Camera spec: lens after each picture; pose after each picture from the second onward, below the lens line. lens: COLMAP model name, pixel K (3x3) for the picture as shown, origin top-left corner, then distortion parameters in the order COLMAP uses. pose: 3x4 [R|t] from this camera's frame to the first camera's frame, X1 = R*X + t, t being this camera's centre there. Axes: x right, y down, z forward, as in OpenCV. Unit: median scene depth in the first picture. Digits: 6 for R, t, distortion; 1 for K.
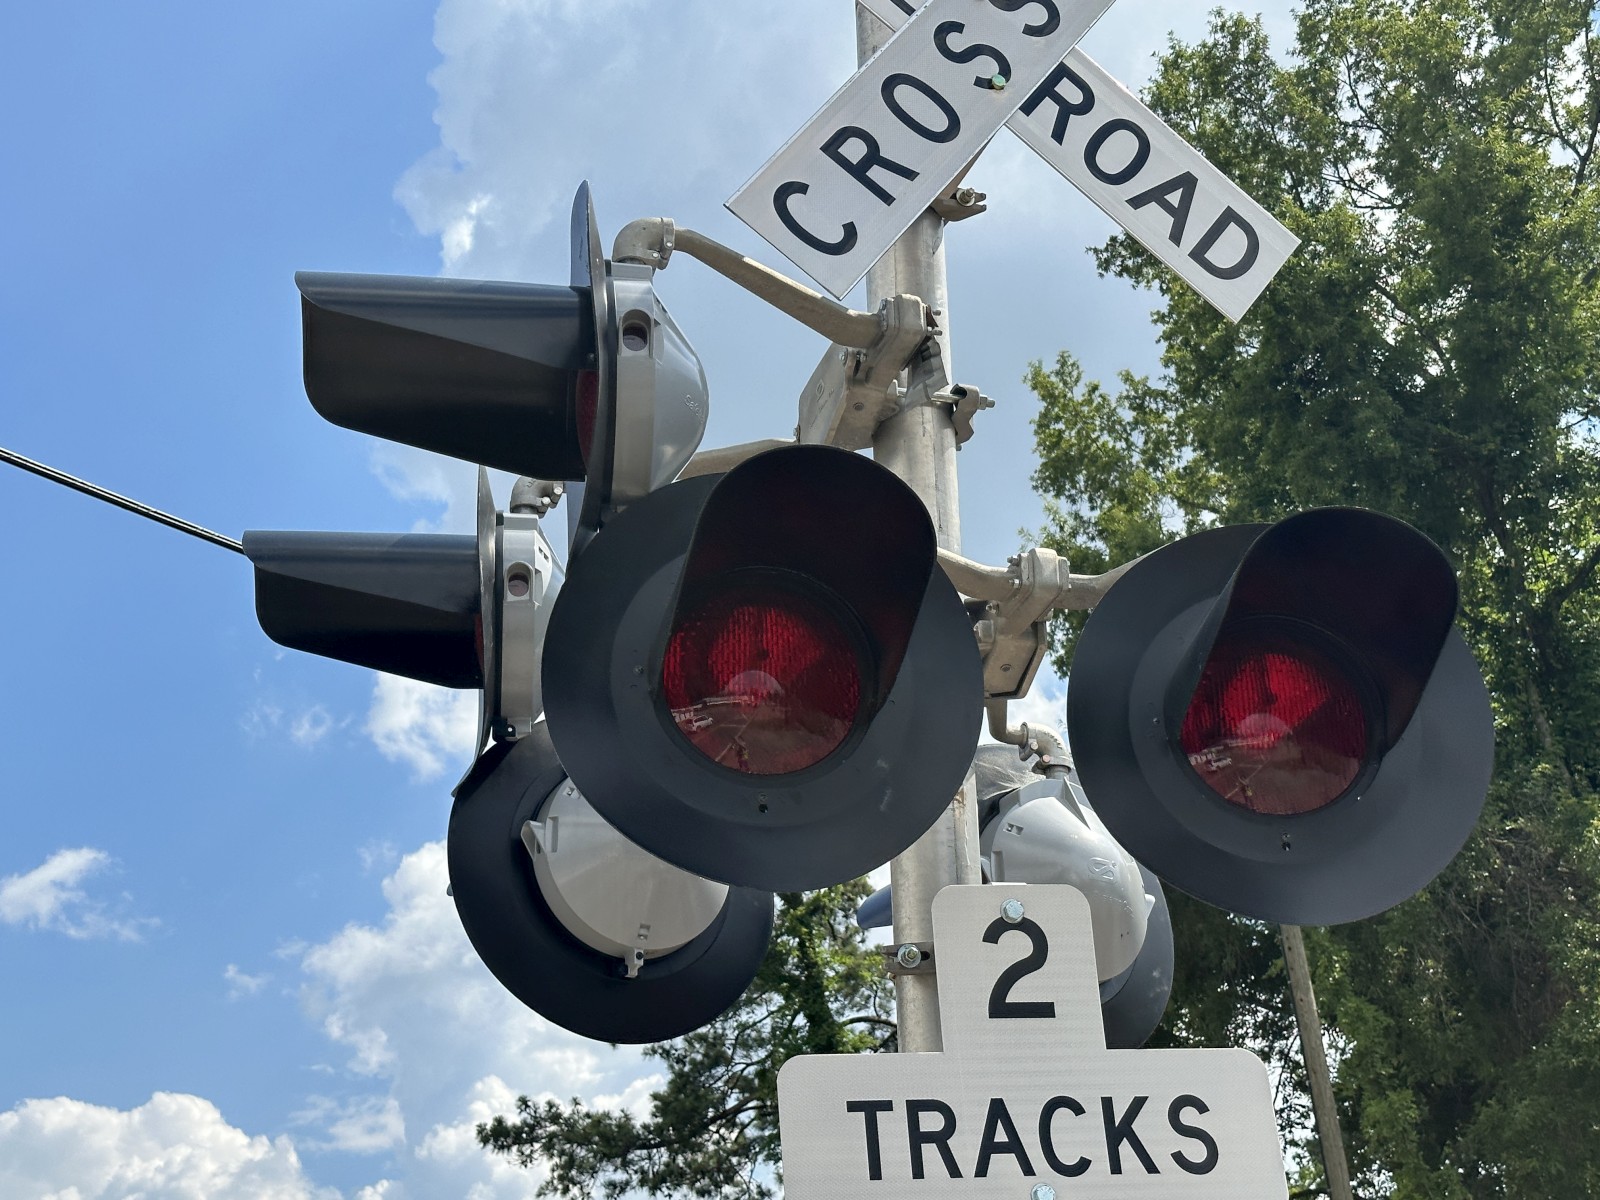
lens RADIAL K [[2260.0, 0, 803.0], [0, 2260.0, 598.5], [0, 0, 1]] dist [0.121754, -0.031087]
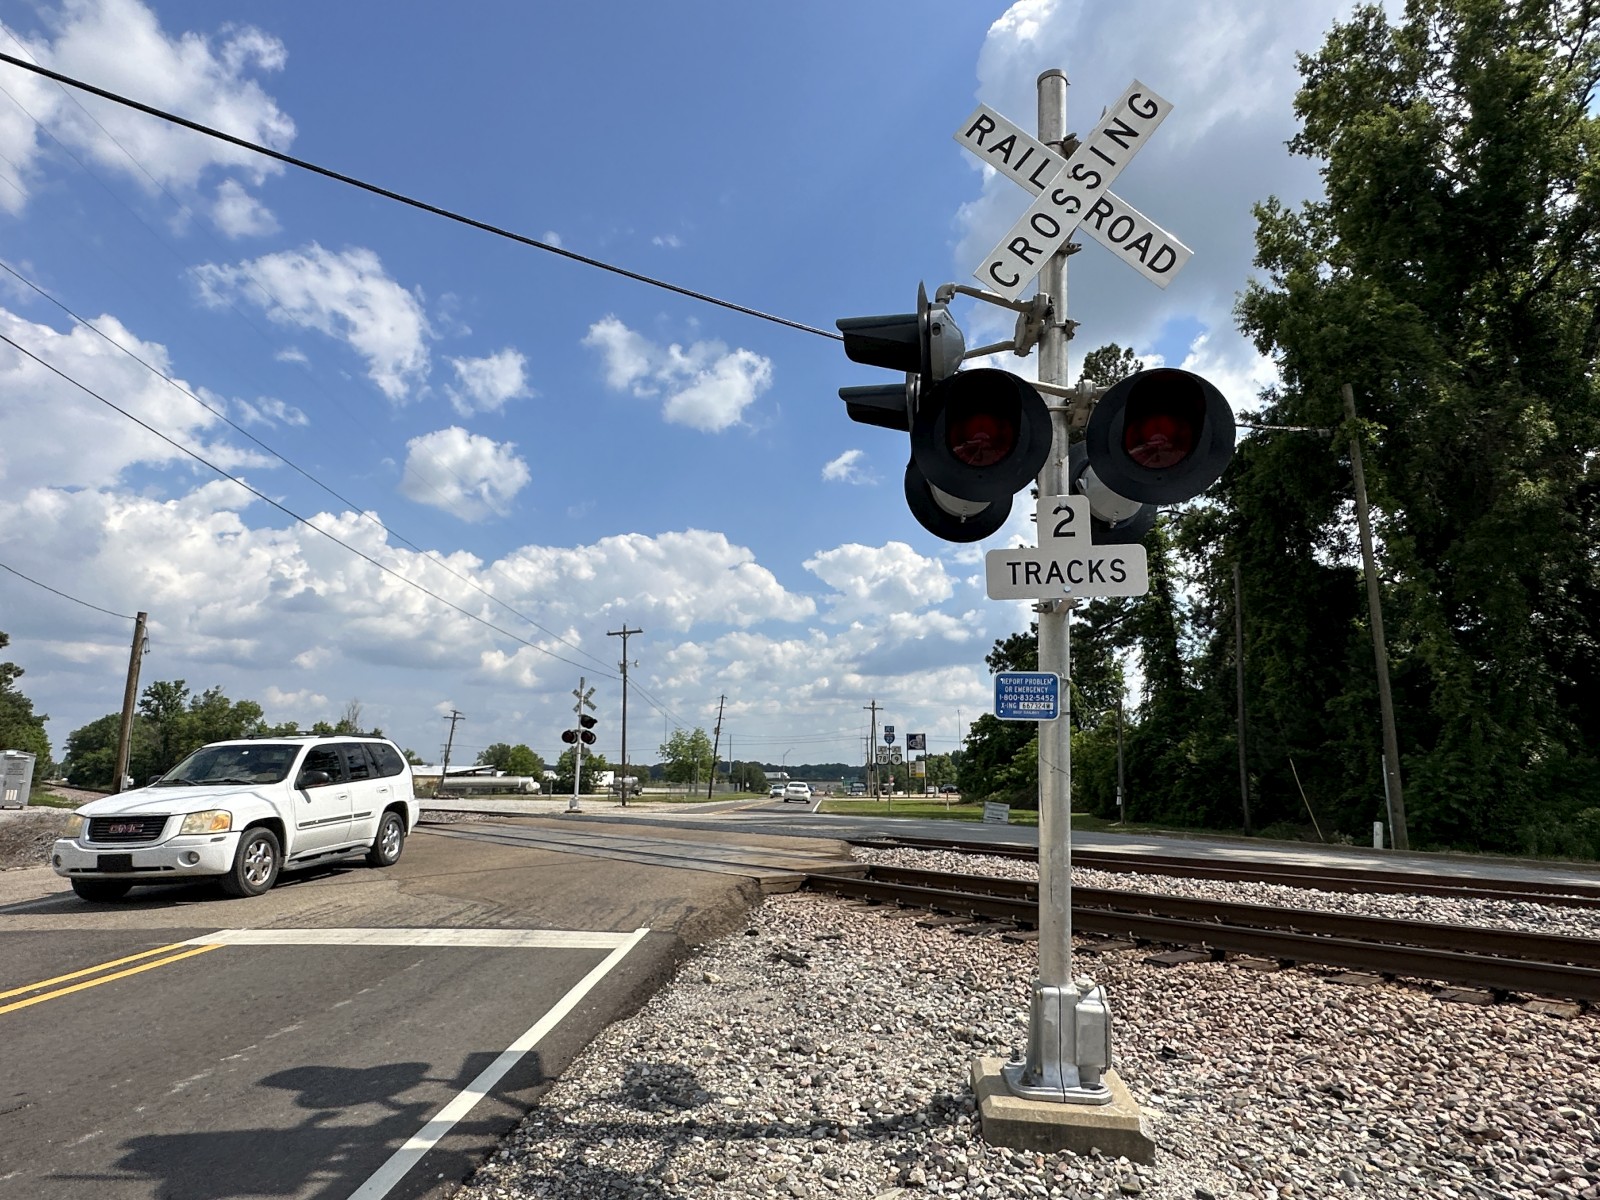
lens RADIAL K [[926.1, 0, 800.8], [0, 926.1, 606.2], [0, 0, 1]] dist [-0.005020, 0.001080]
pose [[0.934105, 0.009128, -0.356881, 0.162504], [0.091051, 0.960521, 0.262885, -0.077006], [0.345192, -0.278056, 0.896397, -0.259733]]
